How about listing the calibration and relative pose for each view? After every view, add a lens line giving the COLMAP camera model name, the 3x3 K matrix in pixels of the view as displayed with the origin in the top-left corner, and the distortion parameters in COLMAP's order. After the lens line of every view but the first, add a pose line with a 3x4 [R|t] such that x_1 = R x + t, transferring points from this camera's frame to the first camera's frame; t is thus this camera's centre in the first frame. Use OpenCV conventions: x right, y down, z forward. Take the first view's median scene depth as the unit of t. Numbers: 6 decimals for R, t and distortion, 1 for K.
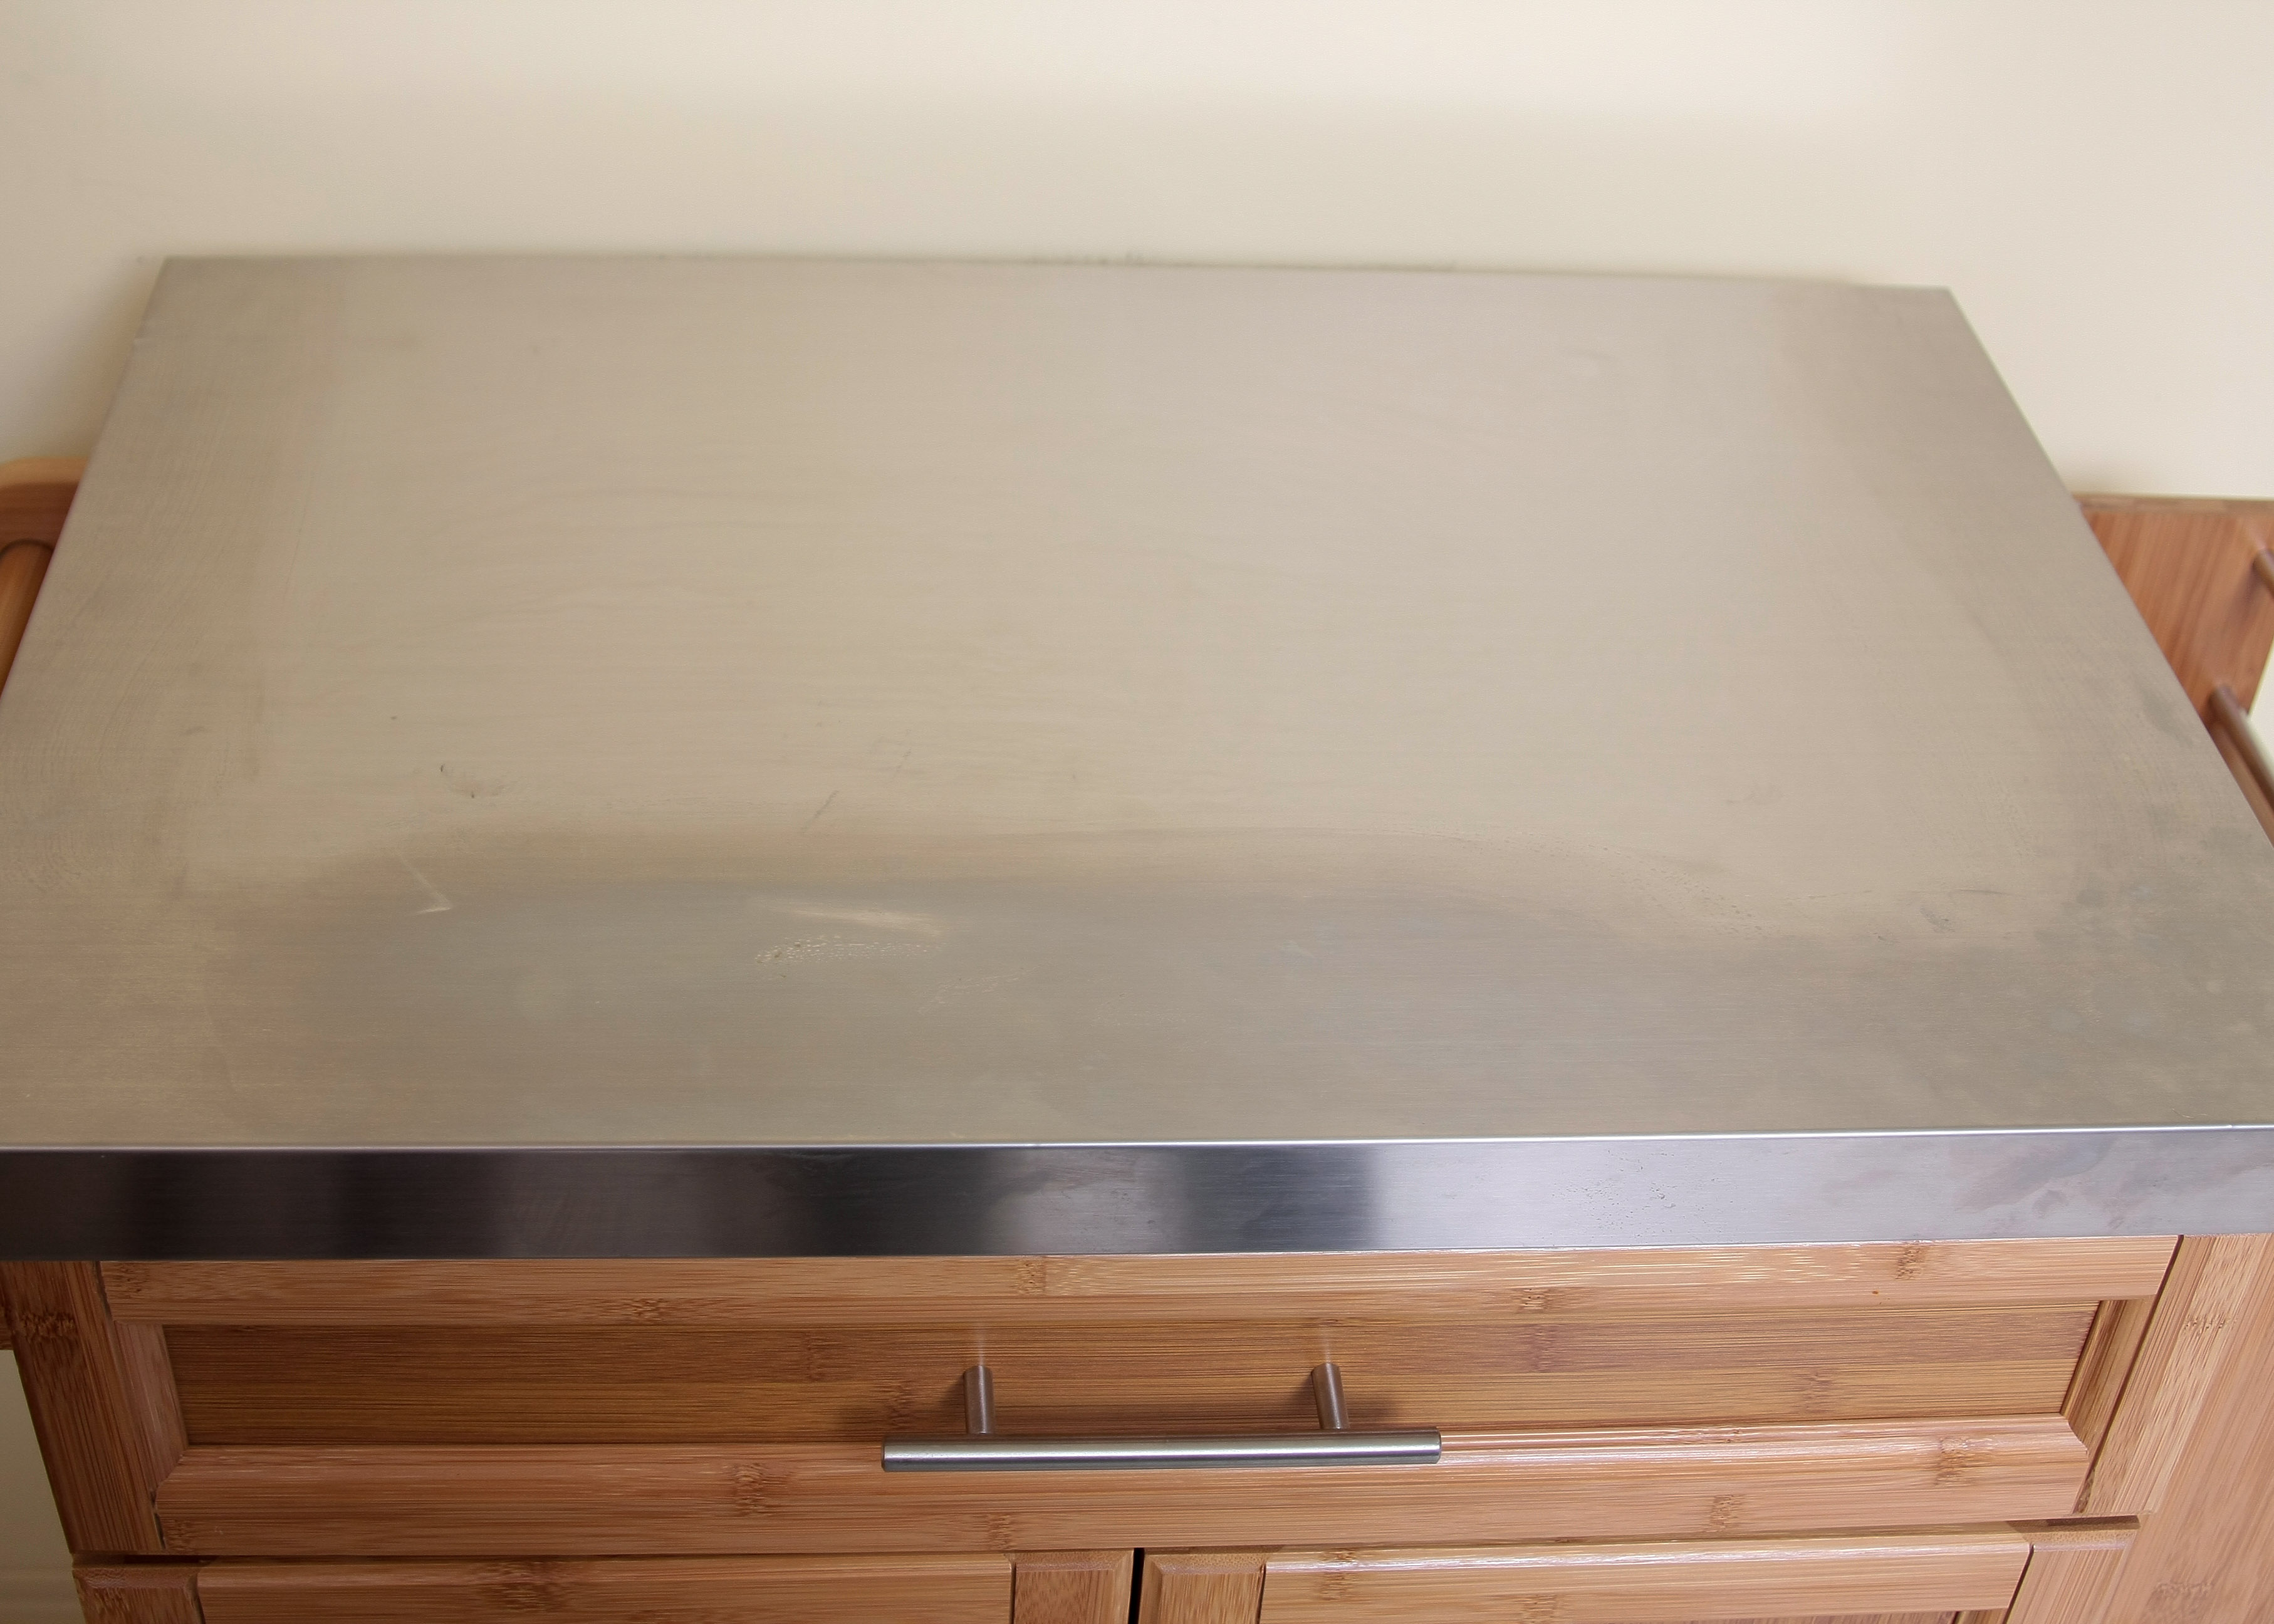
lens RADIAL K [[3177.6, 0, 1181.2], [0, 3177.6, 860.1], [0, 0, 1]] dist [-0.178932, 0.038906]
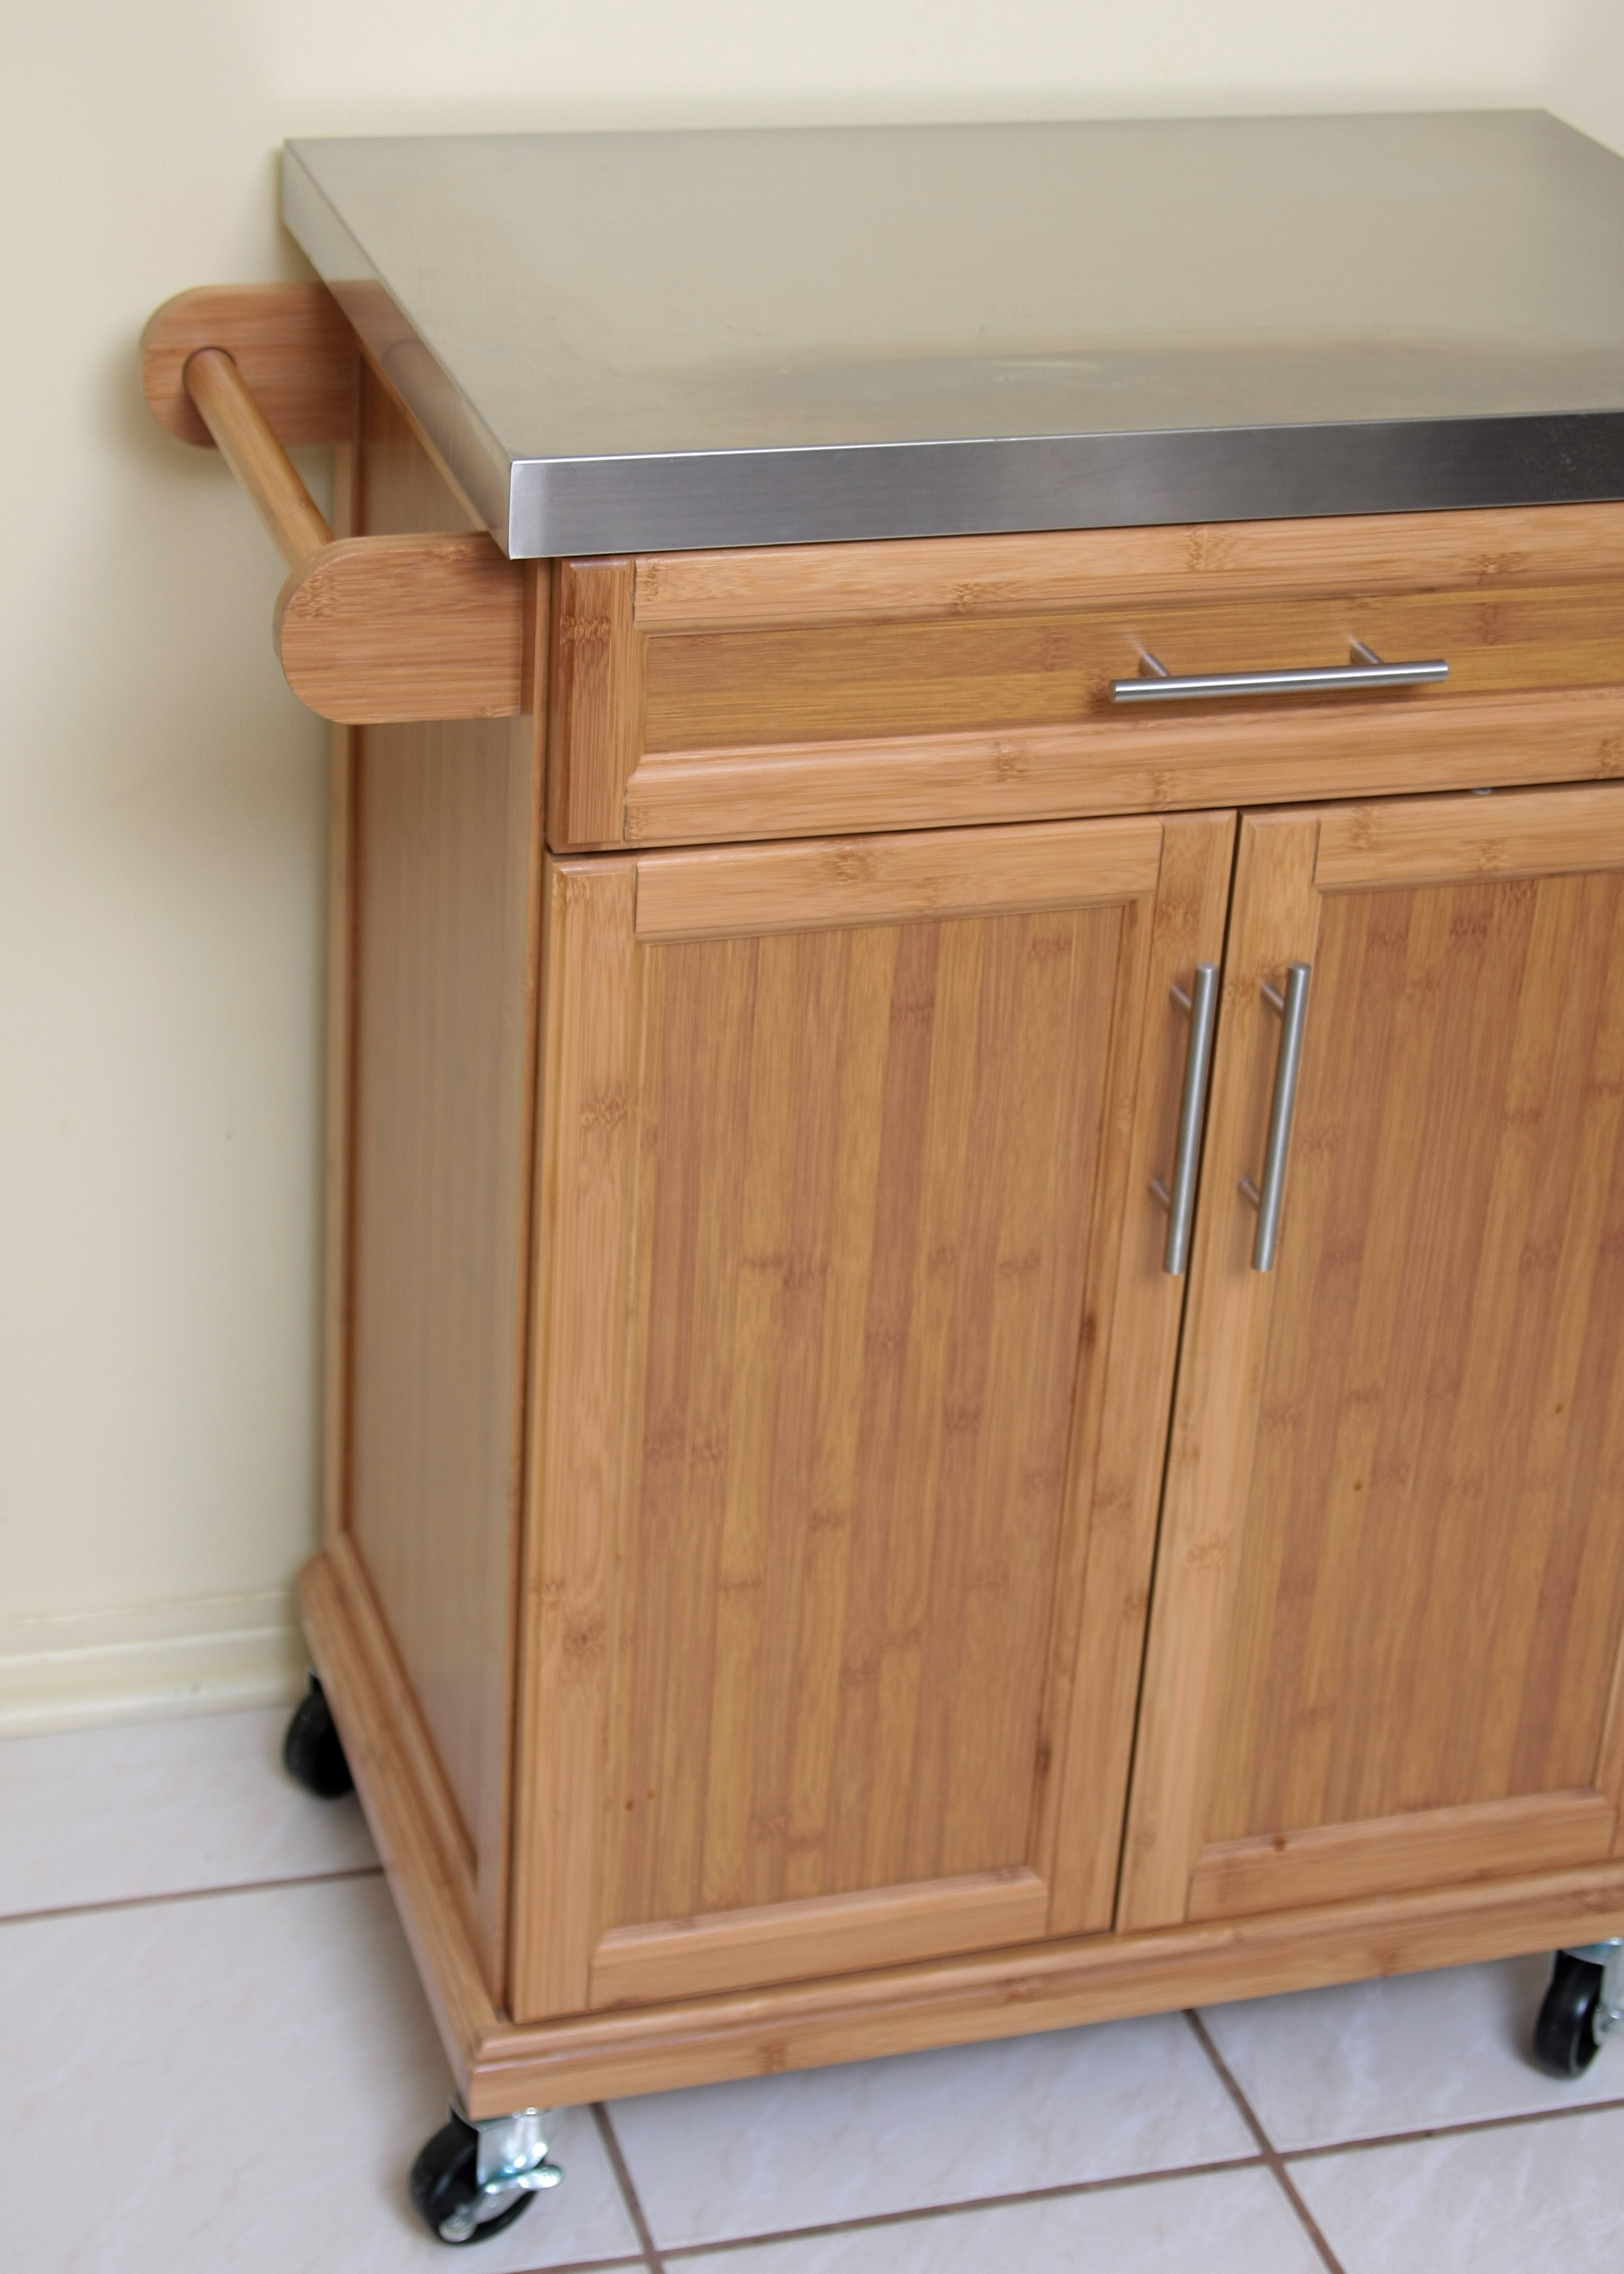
lens RADIAL K [[4388.4, 0, 812.0], [0, 4388.4, 1137.0], [0, 0, 1]] dist [-0.006122, -0.118787]
pose [[0.976621, -0.107177, 0.186346, -0.619266], [0.135904, 0.979466, -0.148916, 0.656919], [-0.166559, 0.170760, 0.971133, -0.962504]]
